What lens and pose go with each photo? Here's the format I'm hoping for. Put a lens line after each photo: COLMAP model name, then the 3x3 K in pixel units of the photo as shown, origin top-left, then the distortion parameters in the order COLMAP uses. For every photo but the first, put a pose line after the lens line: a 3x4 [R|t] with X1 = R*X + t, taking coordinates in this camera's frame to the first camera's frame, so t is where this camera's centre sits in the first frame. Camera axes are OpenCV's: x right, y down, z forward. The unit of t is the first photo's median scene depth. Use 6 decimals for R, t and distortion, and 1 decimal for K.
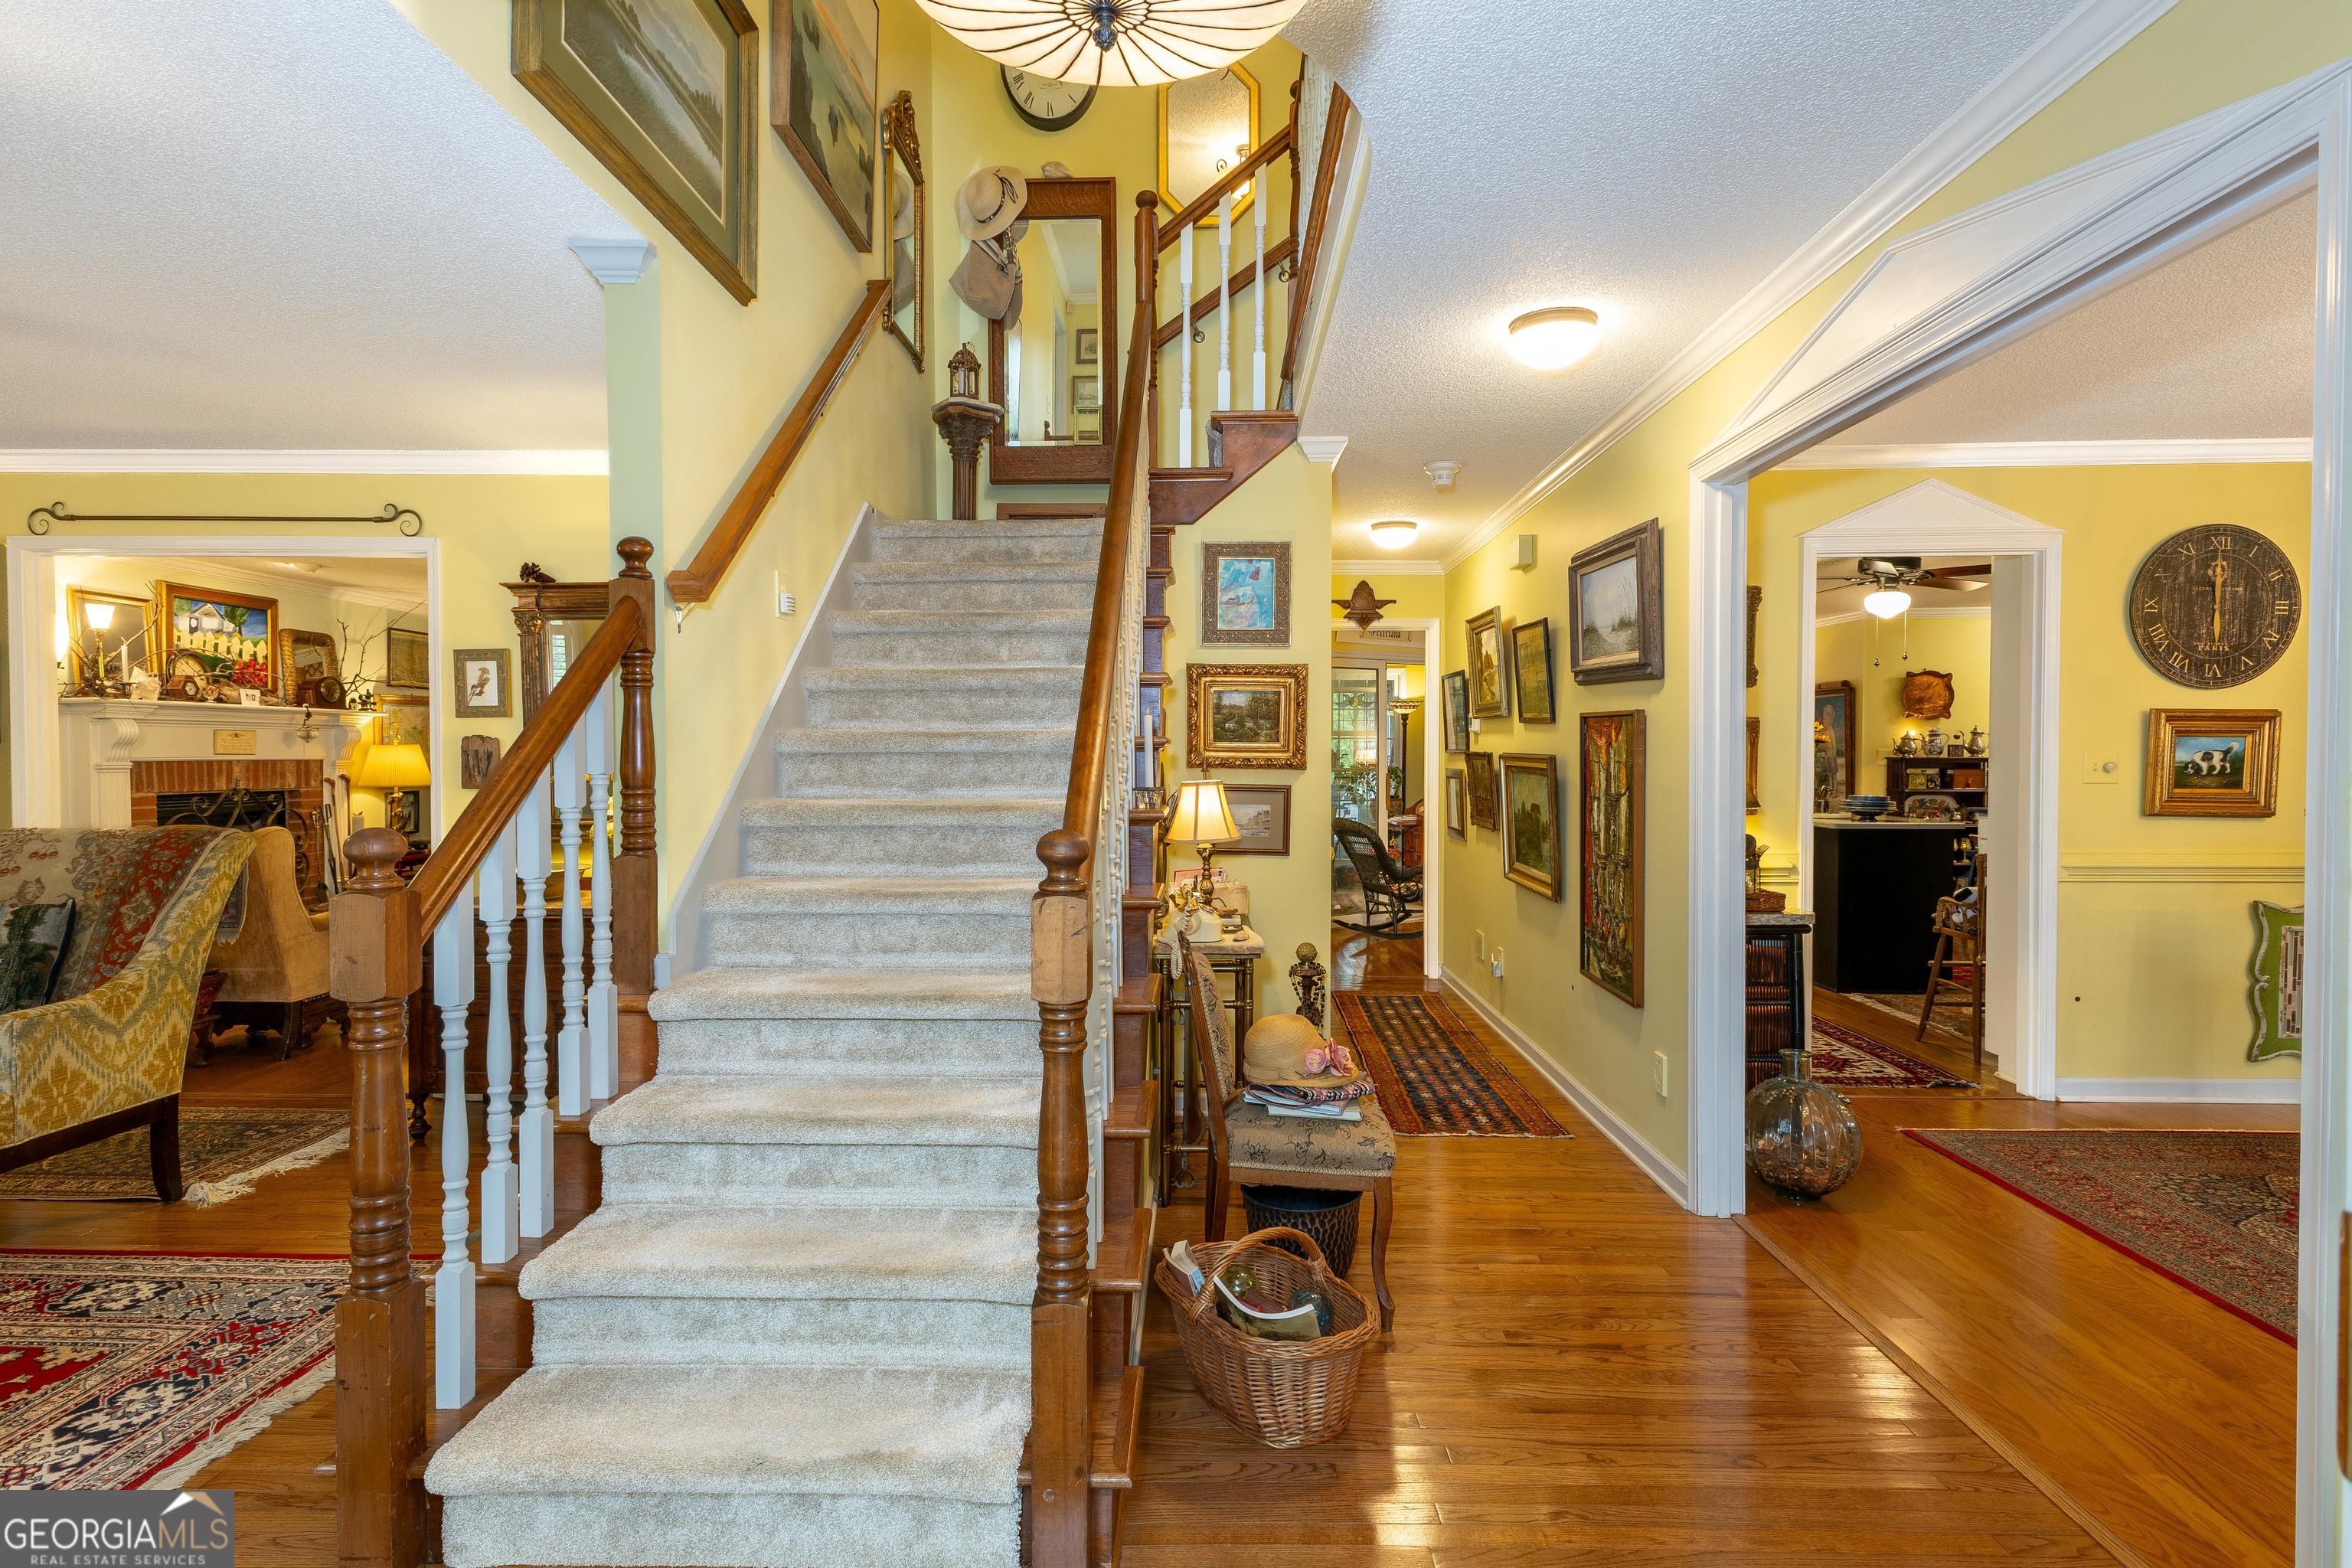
lens RADIAL K [[1211.5, 0, 1226.2], [0, 1211.5, 780.3], [0, 0, 1]] dist [0.022292, -0.009469]
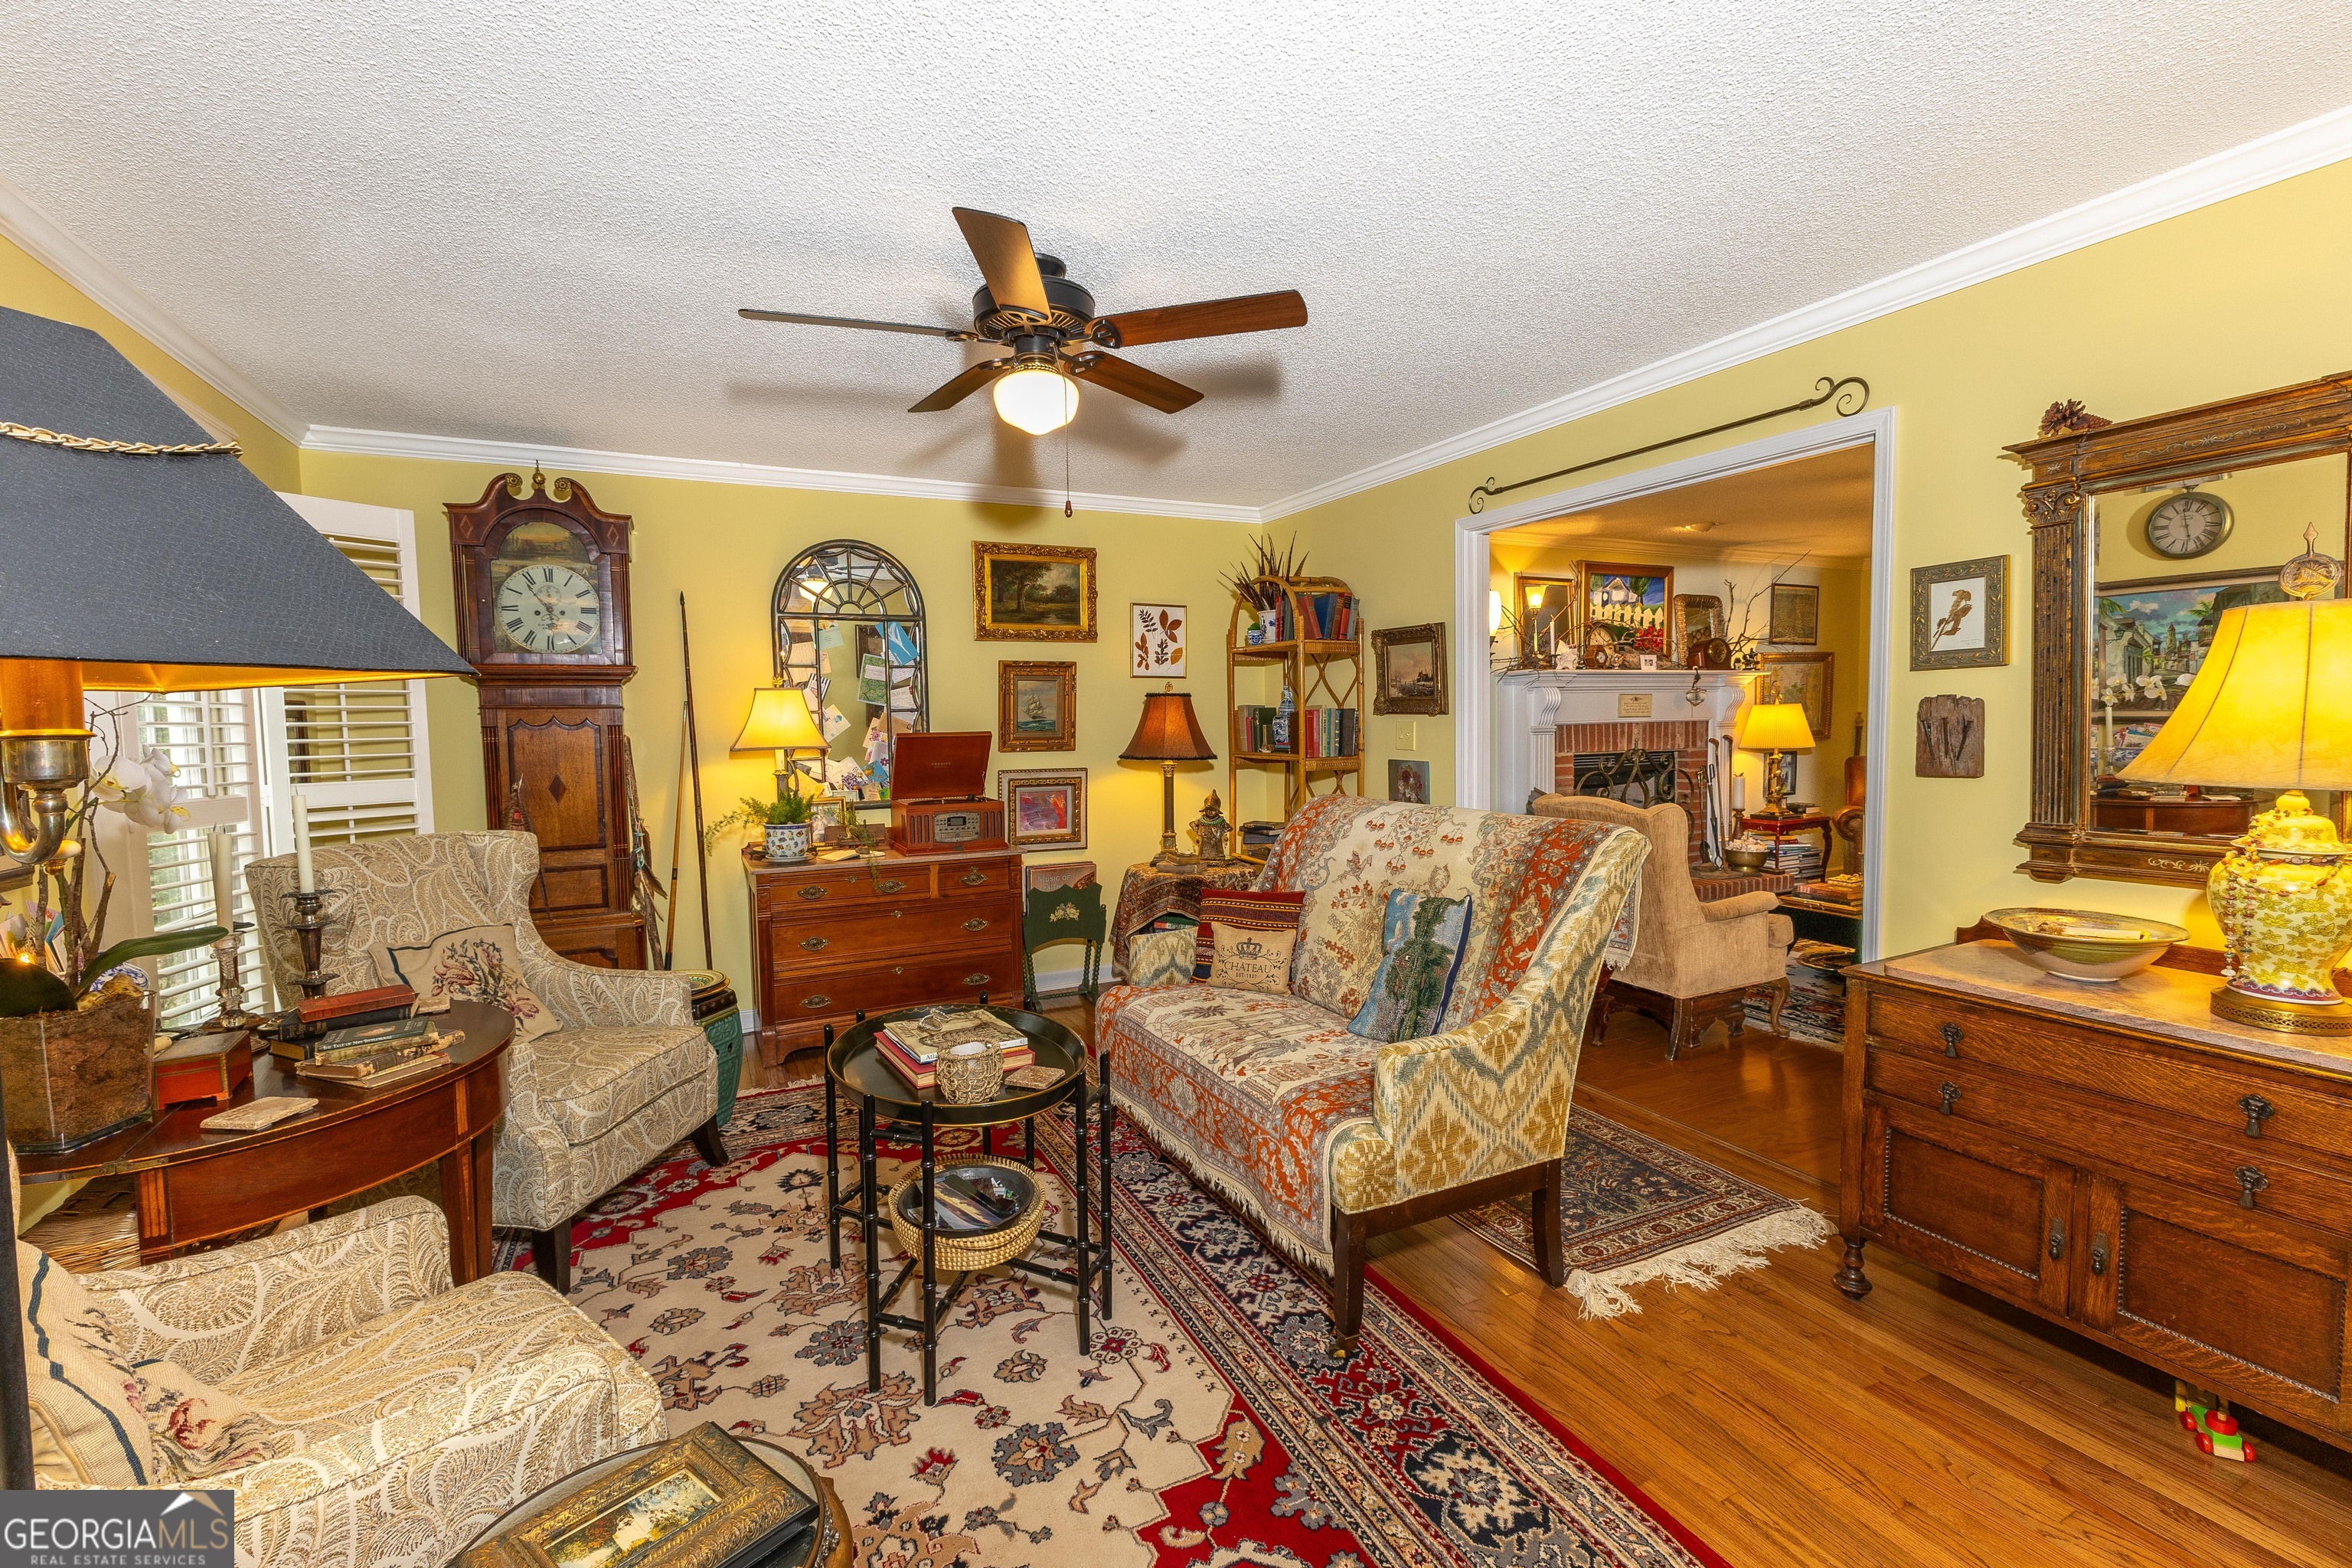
lens RADIAL K [[1015.9, 0, 1150.2], [0, 1015.9, 771.2], [0, 0, 1]] dist [0.008371, -0.000199]
pose [[0.430200, 0.041154, -0.901795, -0.212006], [-0.002739, 0.999015, 0.044284, -0.013449], [0.902729, -0.016581, 0.429889, 0.264928]]
